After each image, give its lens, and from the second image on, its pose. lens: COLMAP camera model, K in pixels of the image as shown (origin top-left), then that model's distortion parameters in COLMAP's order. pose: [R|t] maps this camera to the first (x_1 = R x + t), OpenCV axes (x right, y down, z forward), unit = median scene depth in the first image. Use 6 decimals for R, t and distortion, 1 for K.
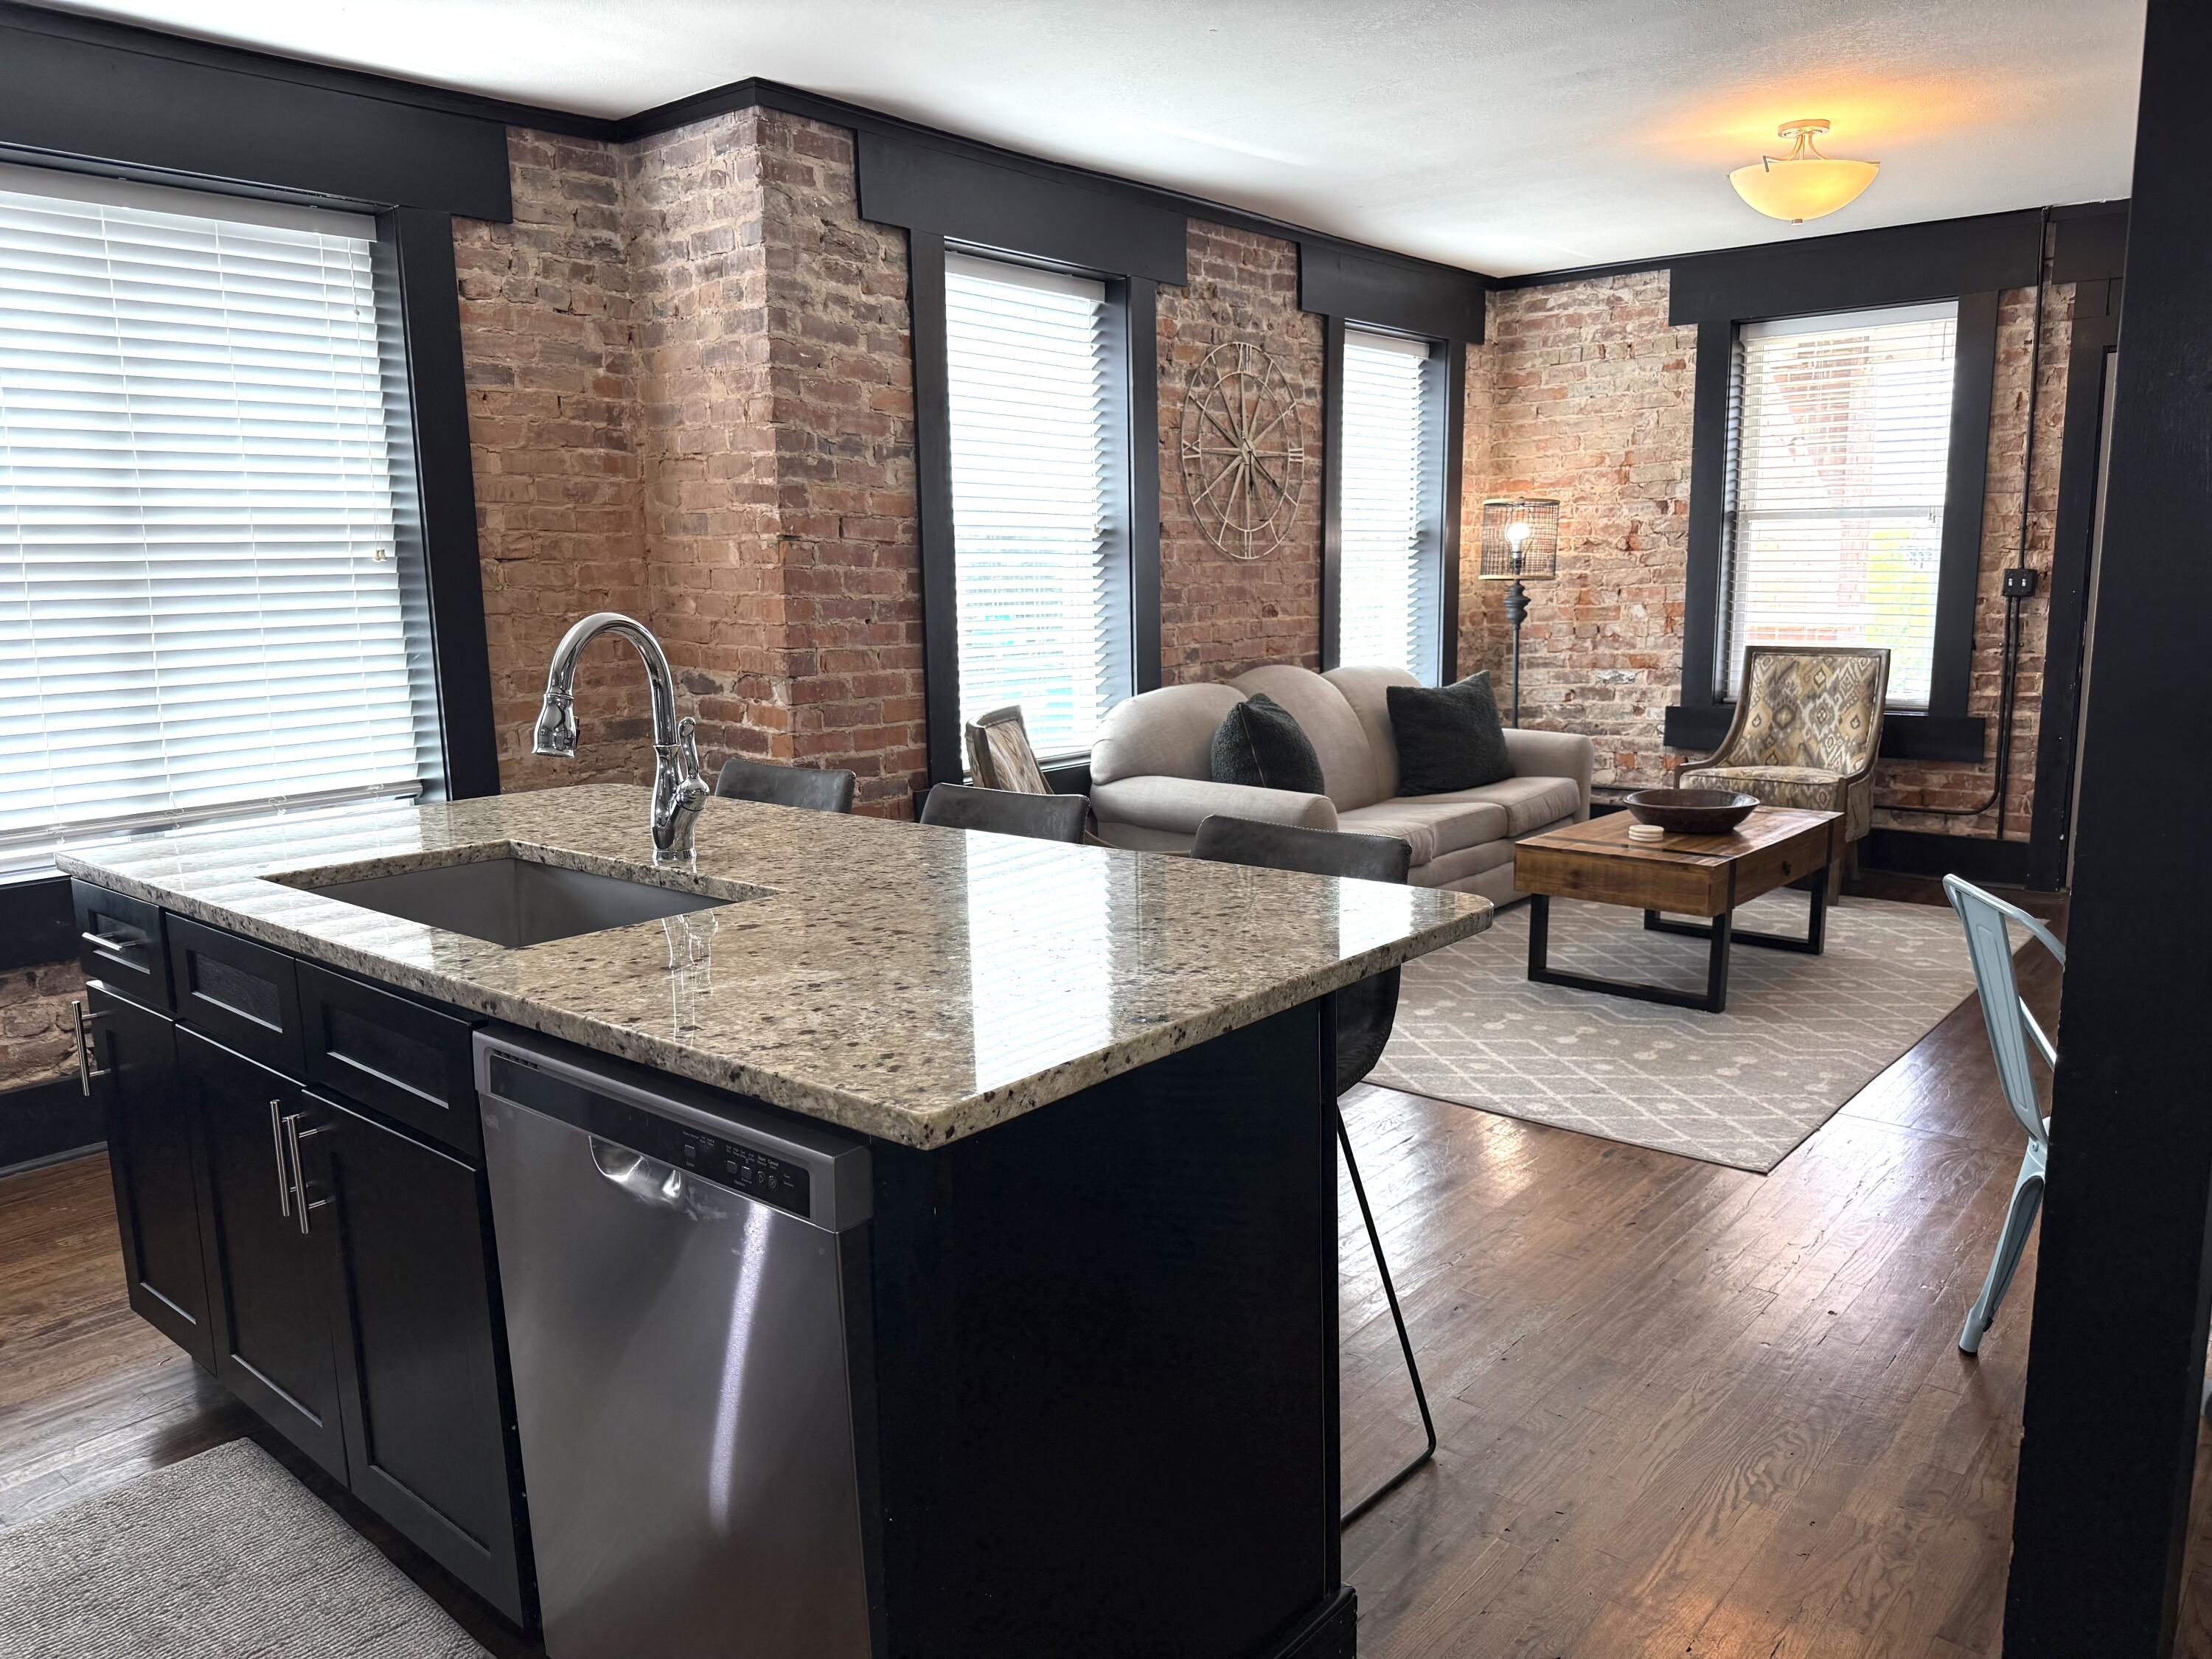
lens RADIAL K [[1573.0, 0, 1106.0], [0, 1573.0, 829.5], [0, 0, 1]] dist [0.063461, -0.086423]
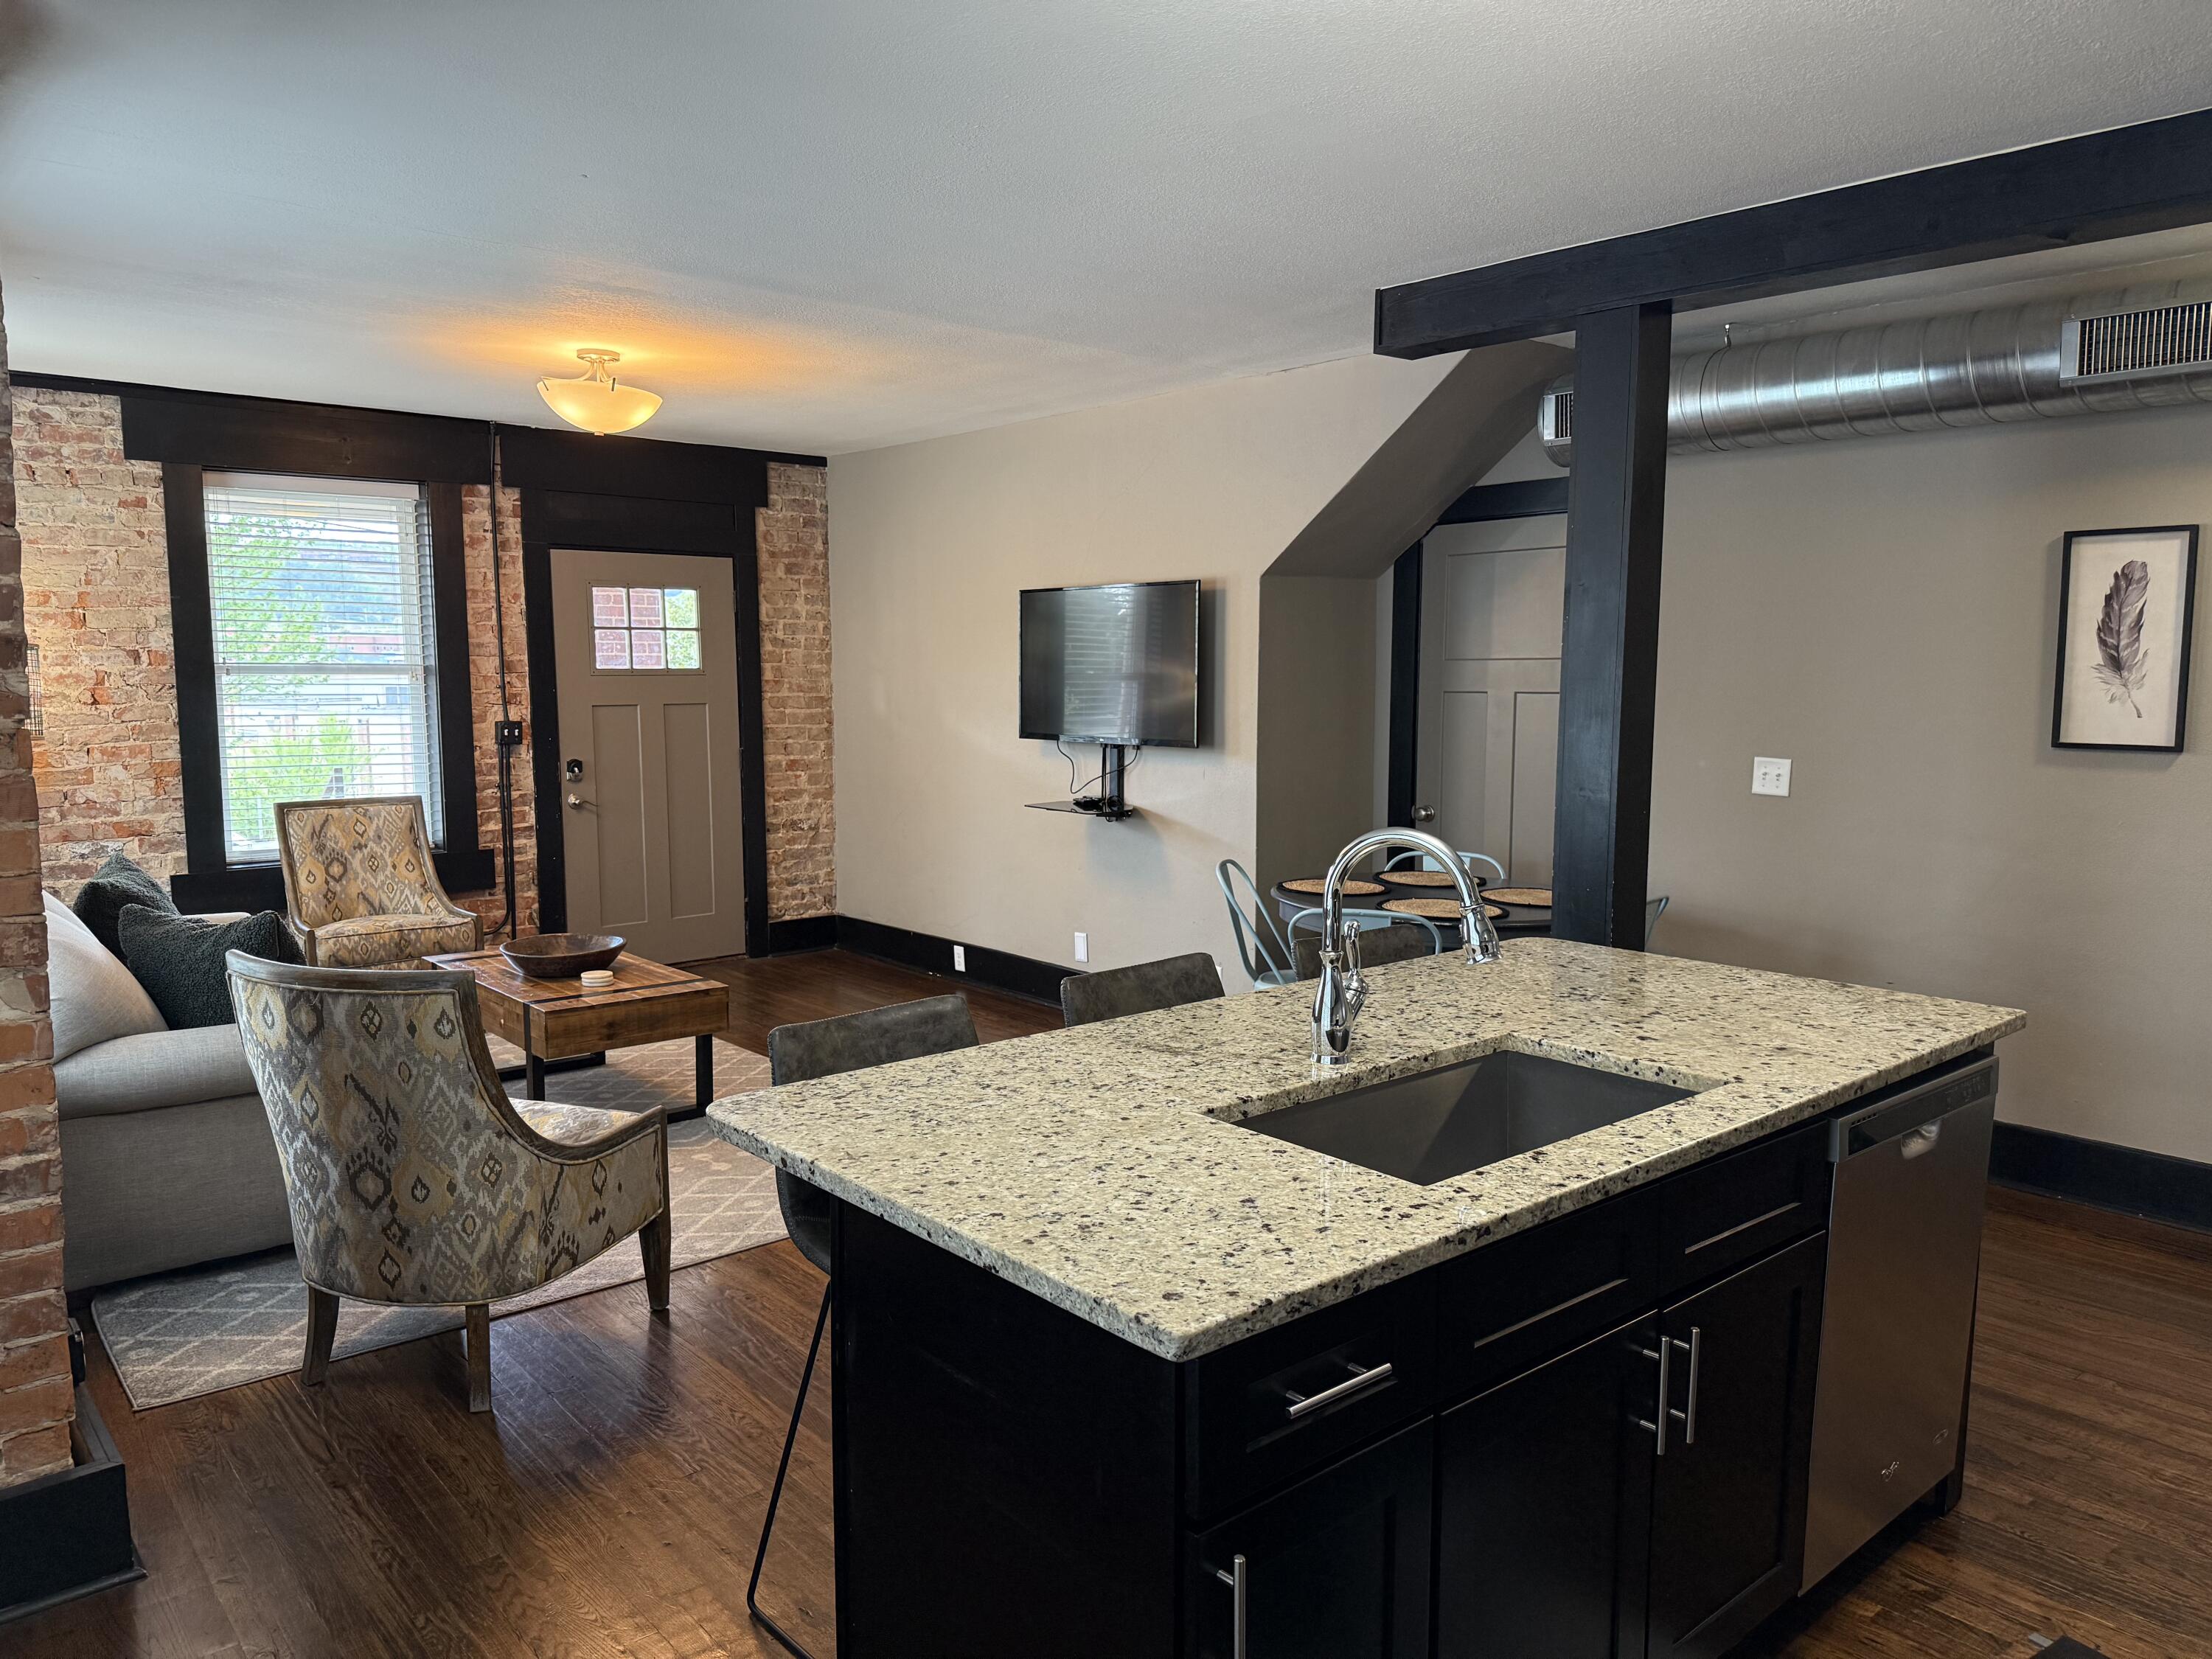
lens RADIAL K [[1573.0, 0, 1106.0], [0, 1573.0, 829.5], [0, 0, 1]] dist [0.063461, -0.086423]
pose [[0.160864, -0.090092, 0.982856, -0.484467], [0.161604, 0.984790, 0.063819, -0.082360], [-0.973657, 0.148567, 0.172976, 0.353317]]
